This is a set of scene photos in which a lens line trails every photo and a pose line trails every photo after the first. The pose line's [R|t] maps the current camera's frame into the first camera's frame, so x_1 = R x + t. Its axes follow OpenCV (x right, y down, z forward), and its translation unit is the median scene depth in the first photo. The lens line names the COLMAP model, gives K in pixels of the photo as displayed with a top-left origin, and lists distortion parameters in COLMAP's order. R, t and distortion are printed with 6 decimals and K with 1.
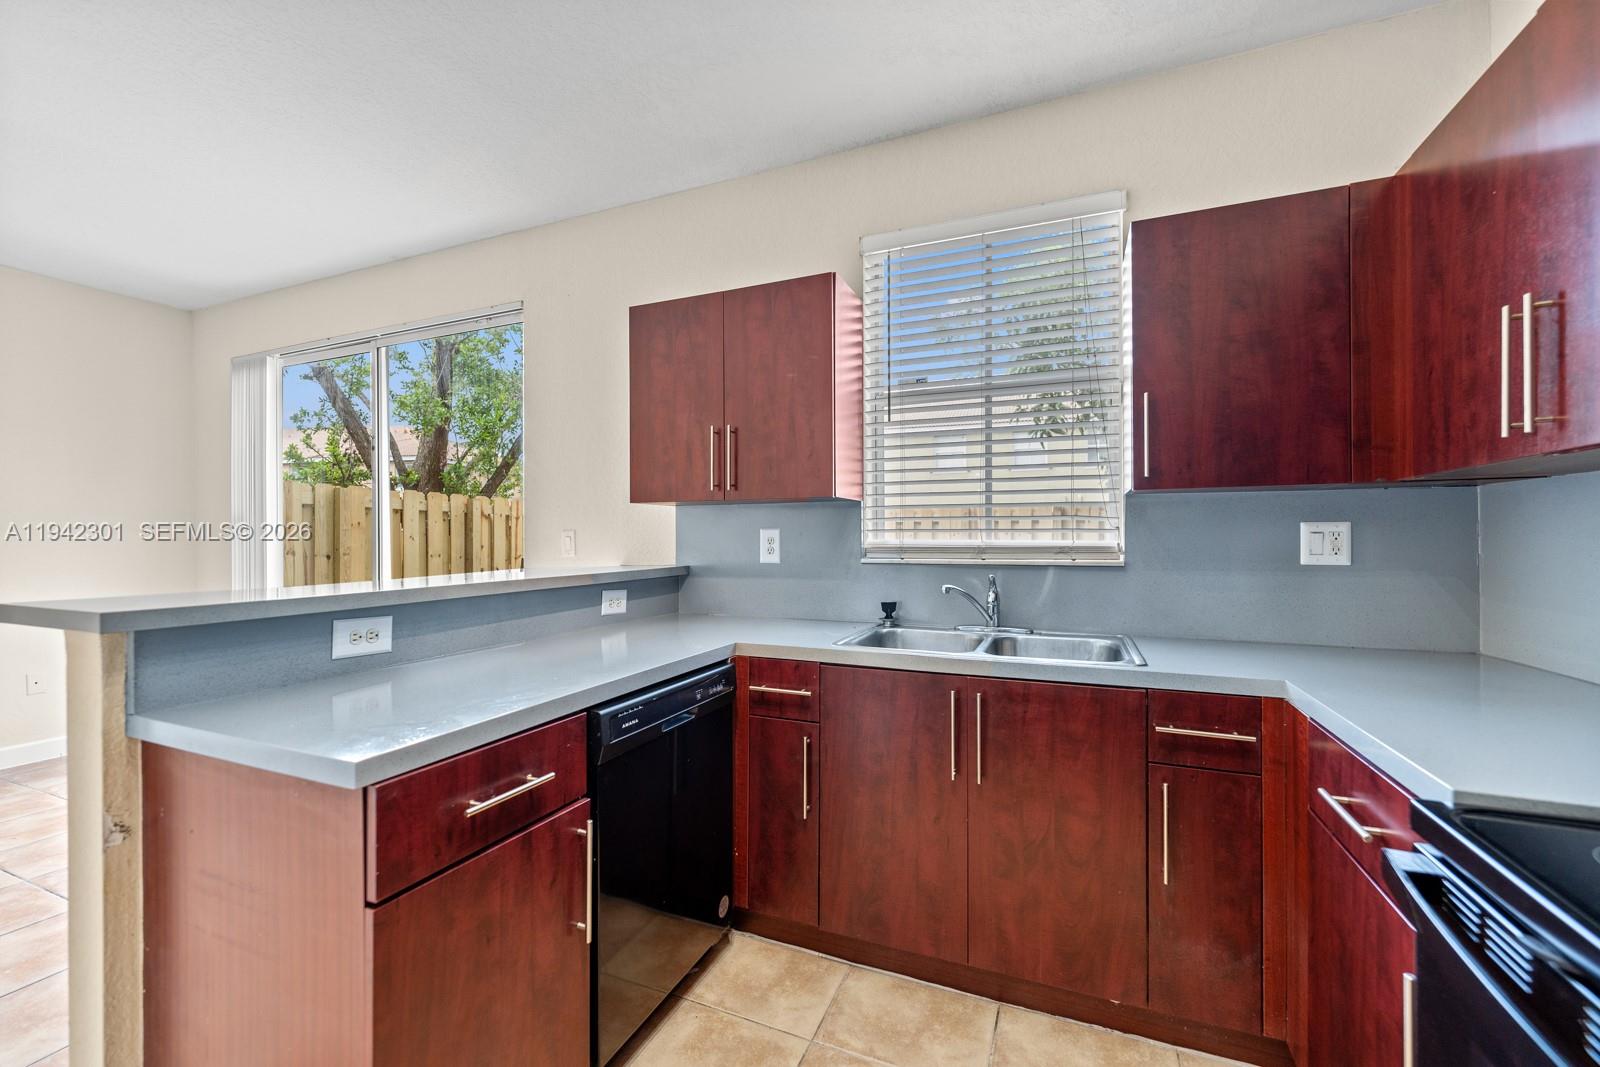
lens RADIAL K [[650.4, 0, 801.3], [0, 650.4, 539.6], [0, 0, 1]] dist [-0.003855, -0.000579]
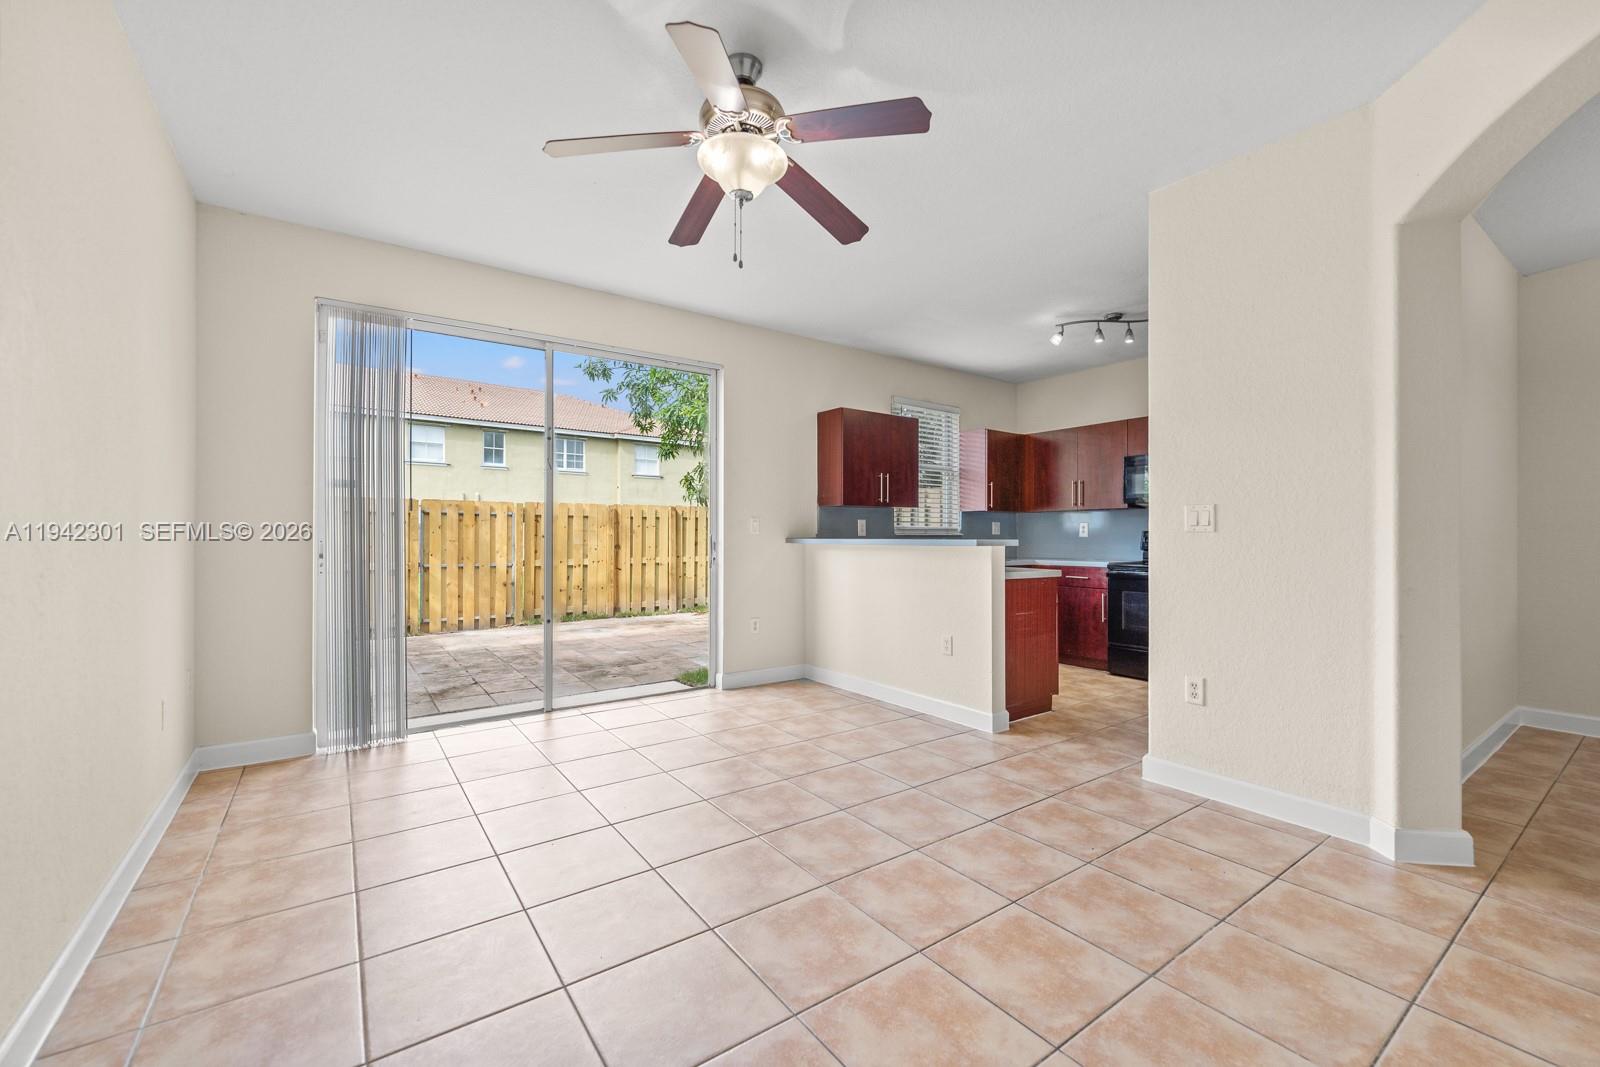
lens RADIAL K [[650.4, 0, 796.2], [0, 650.4, 538.2], [0, 0, 1]] dist [-0.003855, -0.000579]
pose [[0.535002, 0.002267, 0.844848, -2.124156], [-0.004664, 0.999989, 0.000270, 0.048833], [-0.844838, -0.004085, 0.535006, 0.049941]]
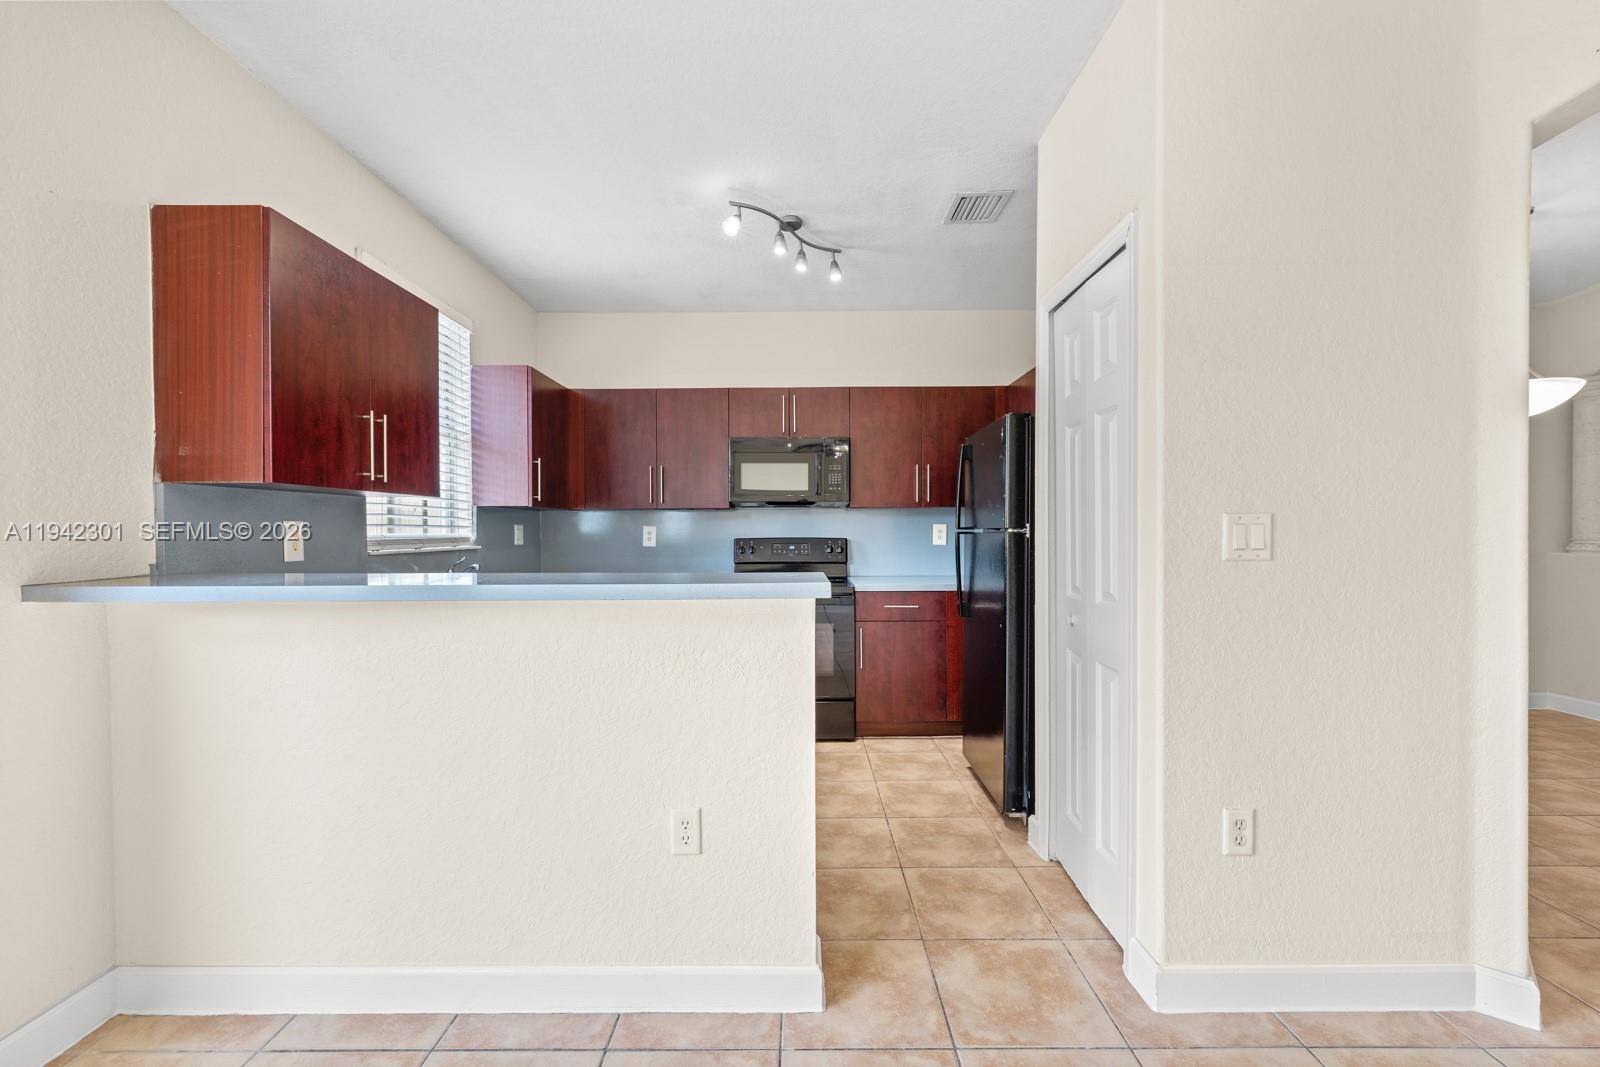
lens RADIAL K [[650.4, 0, 798.6], [0, 650.4, 534.4], [0, 0, 1]] dist [-0.003855, -0.000579]
pose [[-0.374628, -0.001029, 0.927175, -1.191925], [0.005732, 0.999978, 0.003426, 0.001621], [-0.927158, 0.006598, -0.374613, 0.763077]]
